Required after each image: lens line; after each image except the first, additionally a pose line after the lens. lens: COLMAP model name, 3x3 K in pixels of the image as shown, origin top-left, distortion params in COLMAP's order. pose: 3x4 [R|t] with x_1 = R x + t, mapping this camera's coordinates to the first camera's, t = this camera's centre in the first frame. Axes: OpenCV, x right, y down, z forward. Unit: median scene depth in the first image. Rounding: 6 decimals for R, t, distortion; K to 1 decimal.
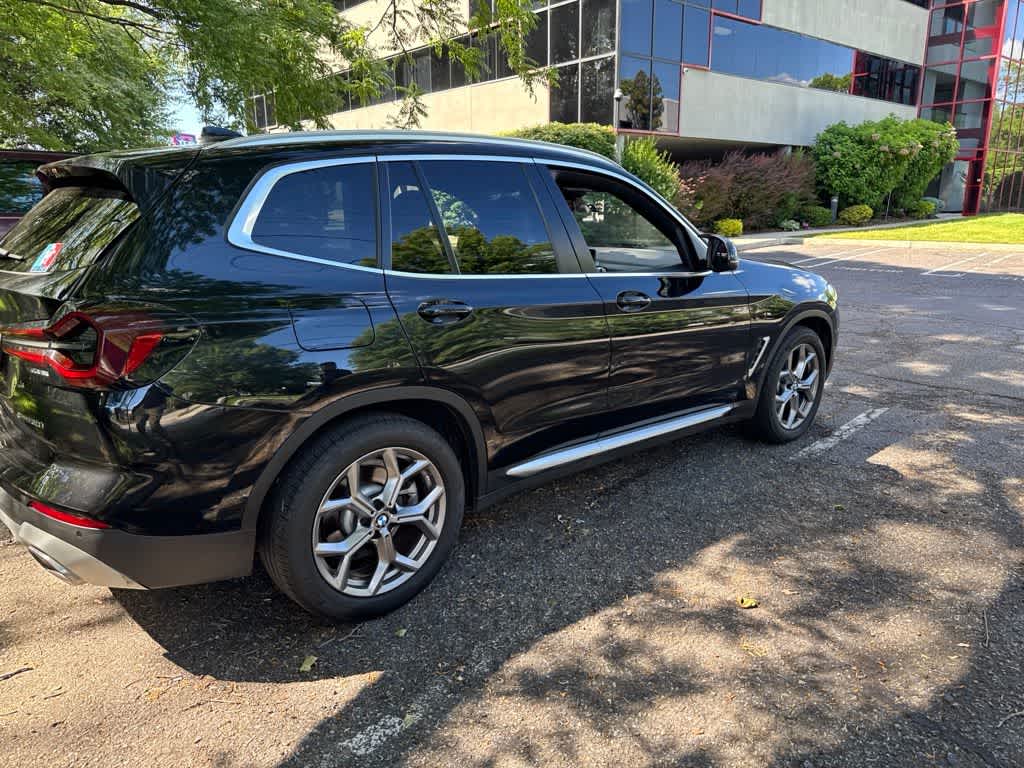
lens RADIAL K [[715.8, 0, 521.3], [0, 715.8, 386.5], [0, 0, 1]] dist [0.017723, -0.022461]
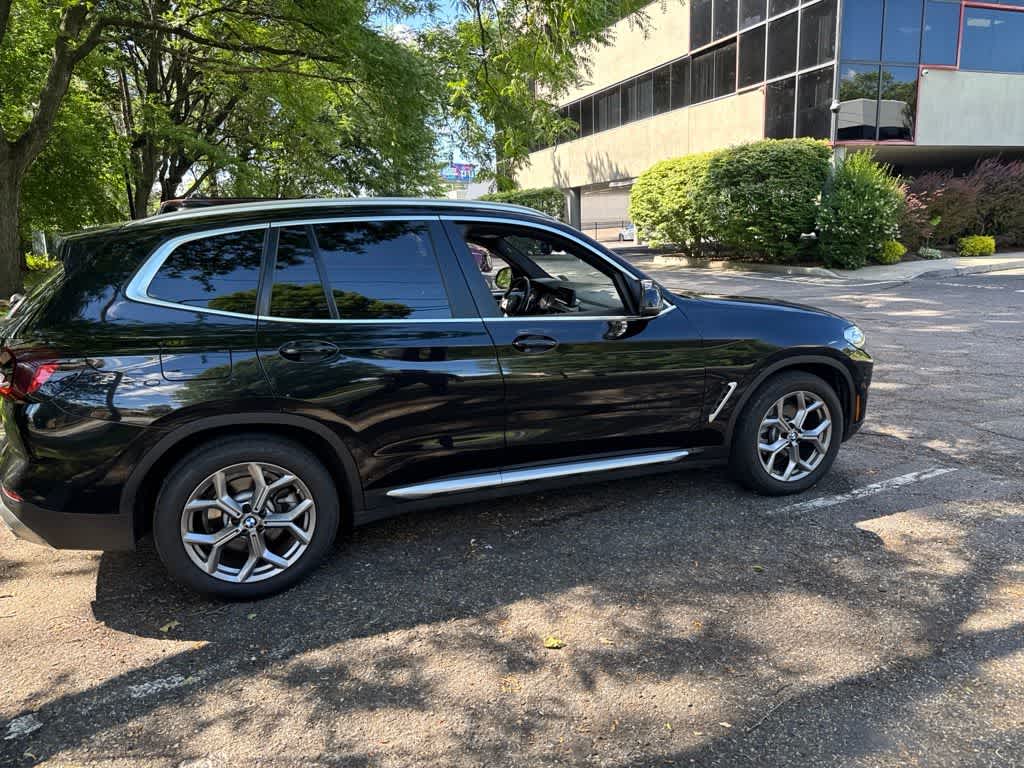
lens RADIAL K [[715.8, 0, 521.3], [0, 715.8, 386.5], [0, 0, 1]] dist [0.017723, -0.022461]
pose [[0.939569, 0.053537, -0.338149, 0.460430], [-0.061292, 0.998044, -0.012290, -0.040295], [0.336829, 0.032273, 0.941012, -0.000531]]
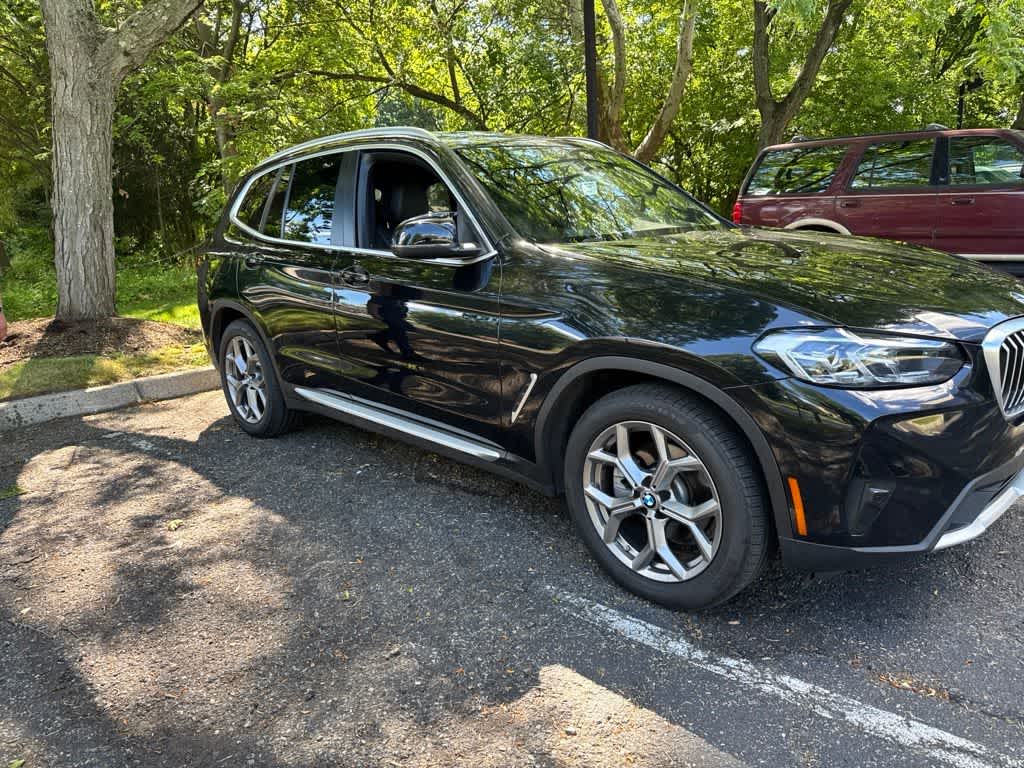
lens RADIAL K [[715.8, 0, 521.3], [0, 715.8, 386.5], [0, 0, 1]] dist [0.017723, -0.022461]
pose [[0.049710, 0.232900, -0.971229, 1.108250], [-0.199941, 0.955068, 0.218791, -0.225498], [0.978546, 0.183312, 0.094043, 1.076533]]
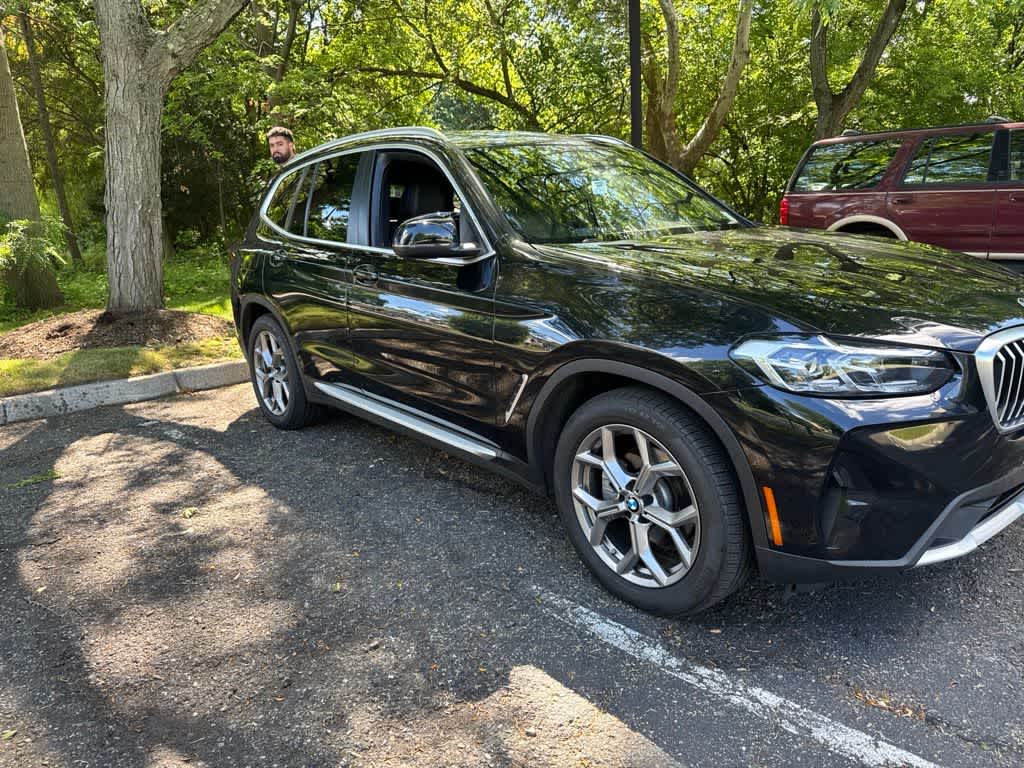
lens RADIAL K [[715.8, 0, 521.3], [0, 715.8, 386.5], [0, 0, 1]] dist [0.017723, -0.022461]
pose [[-0.027149, 0.240204, -0.970343, 1.110445], [-0.201212, 0.949520, 0.240679, -0.244463], [0.979171, 0.201779, 0.022553, 1.137704]]
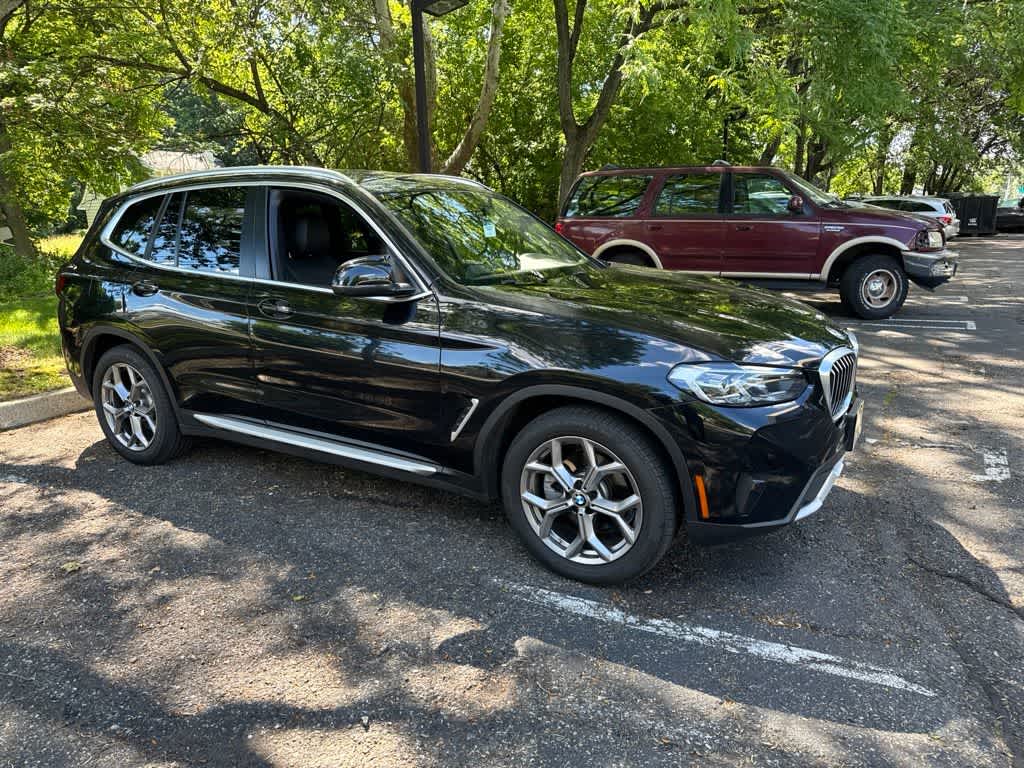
lens RADIAL K [[713.8, 0, 512.0], [0, 713.8, 384.0], [0, 0, 1]] dist [0.048314, -0.060595]
pose [[0.304980, 0.222370, -0.926034, 1.196566], [-0.217885, 0.962860, 0.159455, -0.243887], [0.927099, 0.153138, 0.342105, 0.900847]]
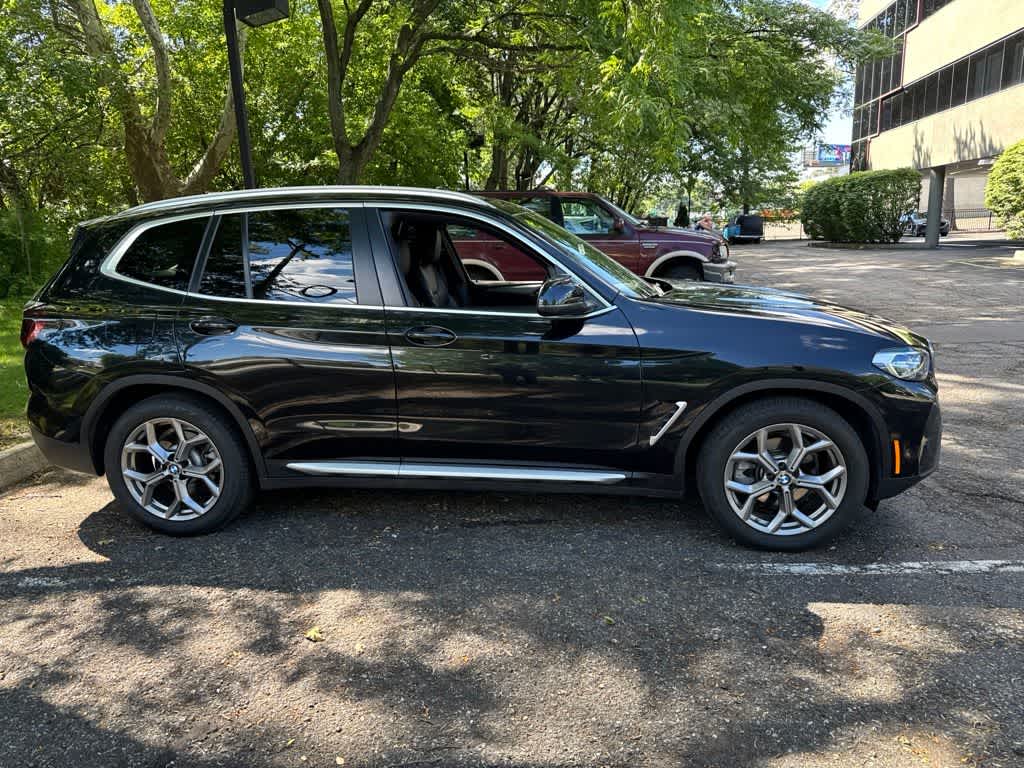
lens RADIAL K [[715.8, 0, 521.3], [0, 715.8, 386.5], [0, 0, 1]] dist [0.017723, -0.022461]
pose [[0.668283, 0.149608, -0.728708, 0.926856], [-0.158410, 0.985721, 0.057100, -0.120014], [0.726845, 0.077276, 0.682440, 0.370118]]
